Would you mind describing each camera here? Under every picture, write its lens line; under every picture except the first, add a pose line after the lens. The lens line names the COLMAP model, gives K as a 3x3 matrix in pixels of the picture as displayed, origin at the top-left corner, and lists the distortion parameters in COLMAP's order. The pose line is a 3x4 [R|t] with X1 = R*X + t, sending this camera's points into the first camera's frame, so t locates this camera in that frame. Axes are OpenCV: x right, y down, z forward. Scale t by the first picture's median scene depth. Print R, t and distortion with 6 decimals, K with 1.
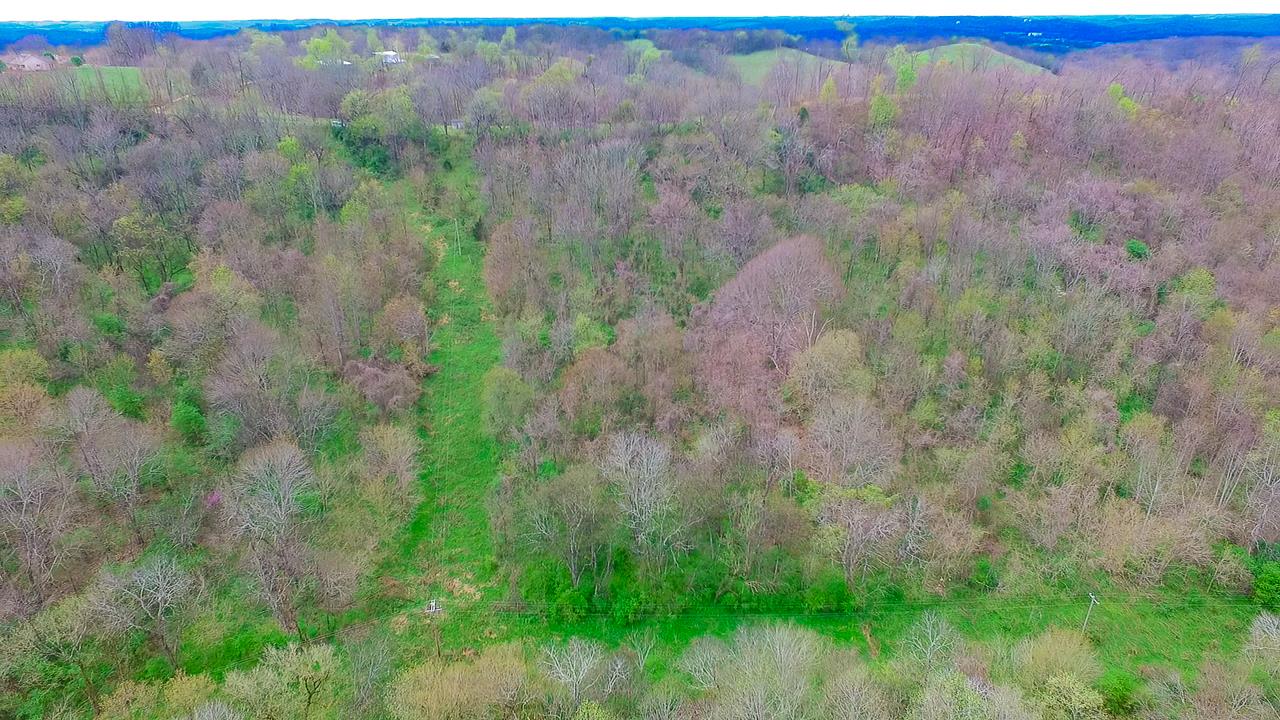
lens RADIAL K [[773.4, 0, 640.0], [0, 773.4, 360.0], [0, 0, 1]] dist [-0.009313, 0.012012]
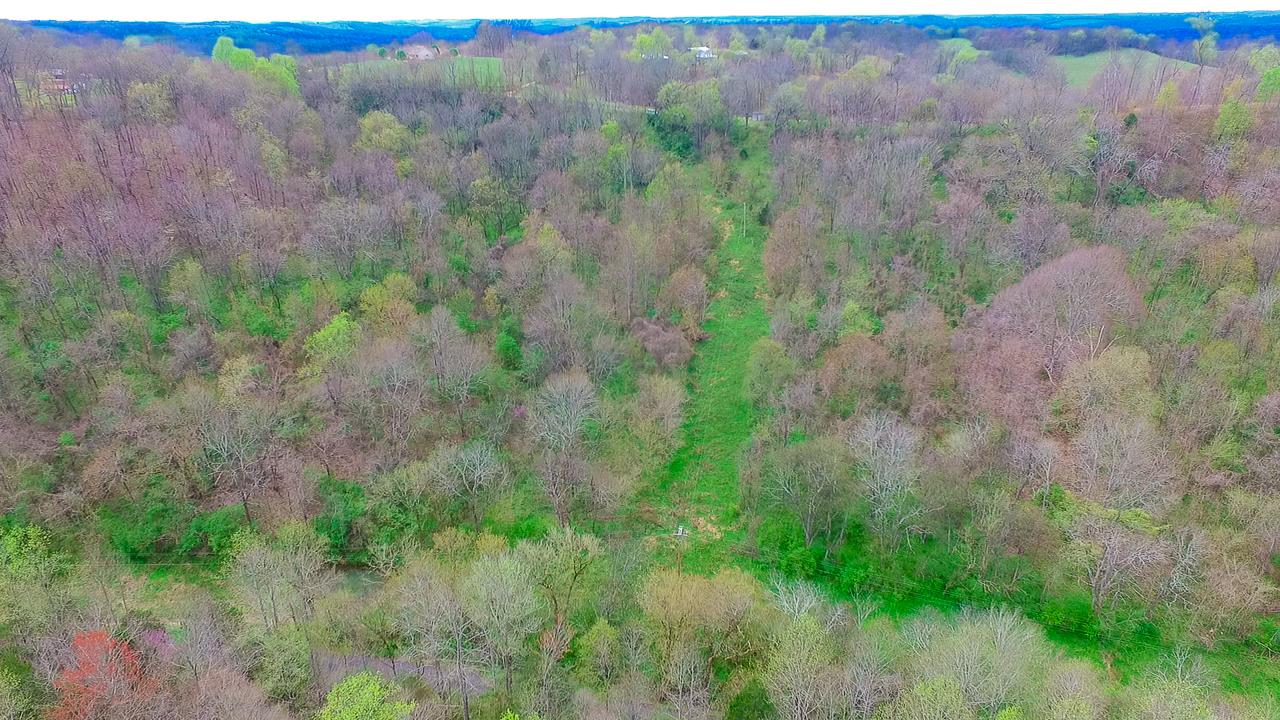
lens RADIAL K [[773.4, 0, 640.0], [0, 773.4, 360.0], [0, 0, 1]] dist [-0.009313, 0.012012]
pose [[0.934481, 0.143754, -0.325698, 0.007409], [-0.142897, 0.989378, 0.026688, 0.027724], [0.326075, 0.021602, 0.945097, -0.064300]]
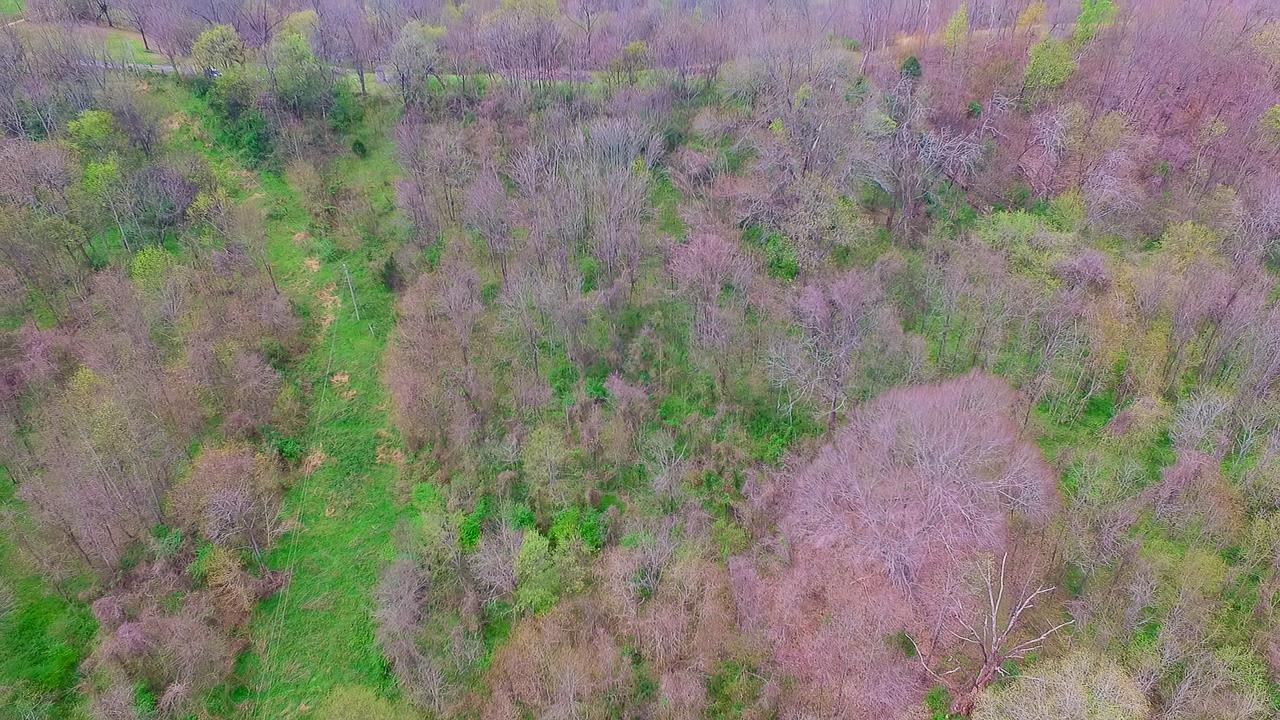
lens RADIAL K [[773.4, 0, 640.0], [0, 773.4, 360.0], [0, 0, 1]] dist [-0.009313, 0.012012]
pose [[0.999745, 0.010912, -0.019789, 0.003358], [-0.008469, 0.992785, 0.119605, -0.197613], [0.020951, -0.119407, 0.992624, 0.433339]]
